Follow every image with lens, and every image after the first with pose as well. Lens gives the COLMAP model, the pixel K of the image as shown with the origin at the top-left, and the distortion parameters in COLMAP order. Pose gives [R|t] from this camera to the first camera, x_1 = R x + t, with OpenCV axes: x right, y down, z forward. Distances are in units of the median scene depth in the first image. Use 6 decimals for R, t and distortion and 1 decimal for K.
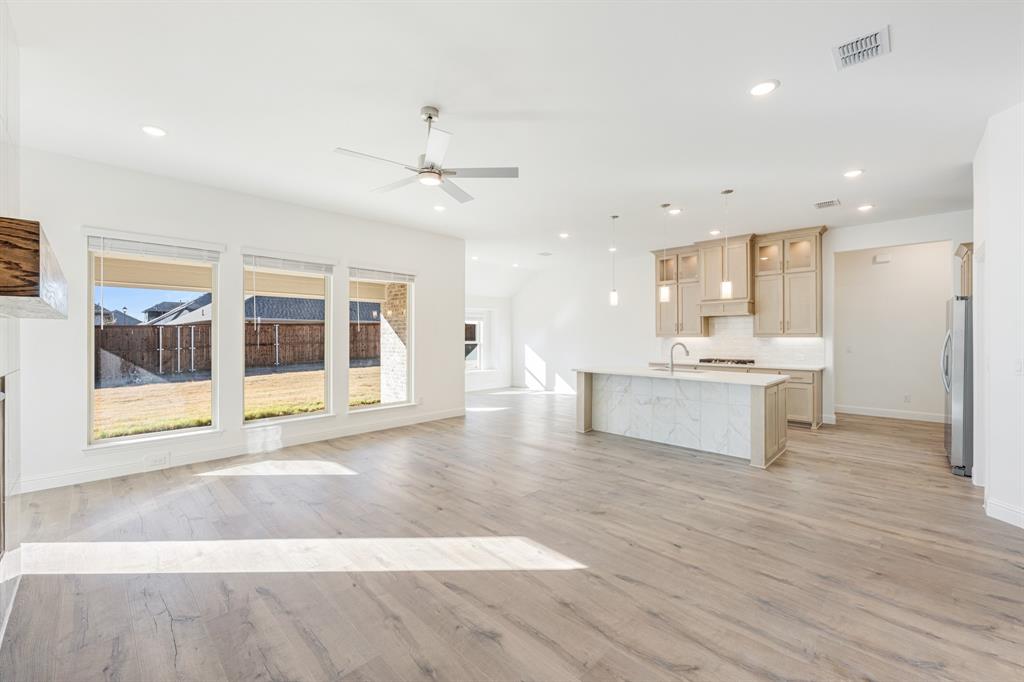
lens RADIAL K [[406.0, 0, 517.8], [0, 406.0, 334.6], [0, 0, 1]] dist [-0.000423, -0.000312]
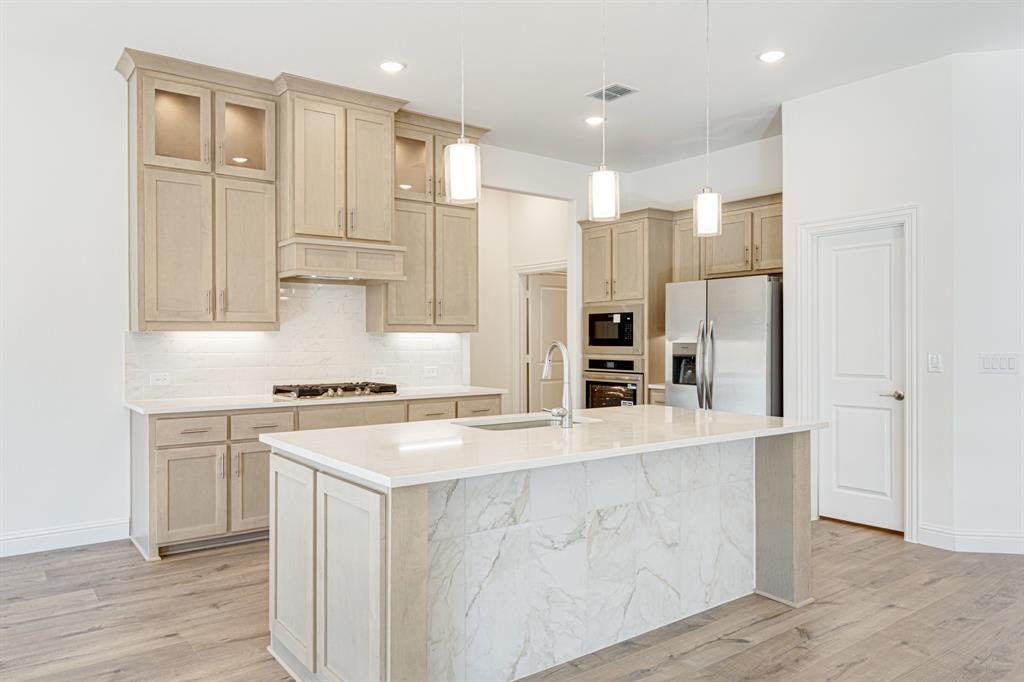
lens RADIAL K [[696.8, 0, 478.5], [0, 696.8, 340.9], [0, 0, 1]] dist [-0.003378, 0.000052]
pose [[0.183542, -0.003061, 0.983007, -0.230834], [-0.004859, 0.999980, 0.004021, 0.018347], [-0.983000, -0.005515, 0.183523, 1.054227]]
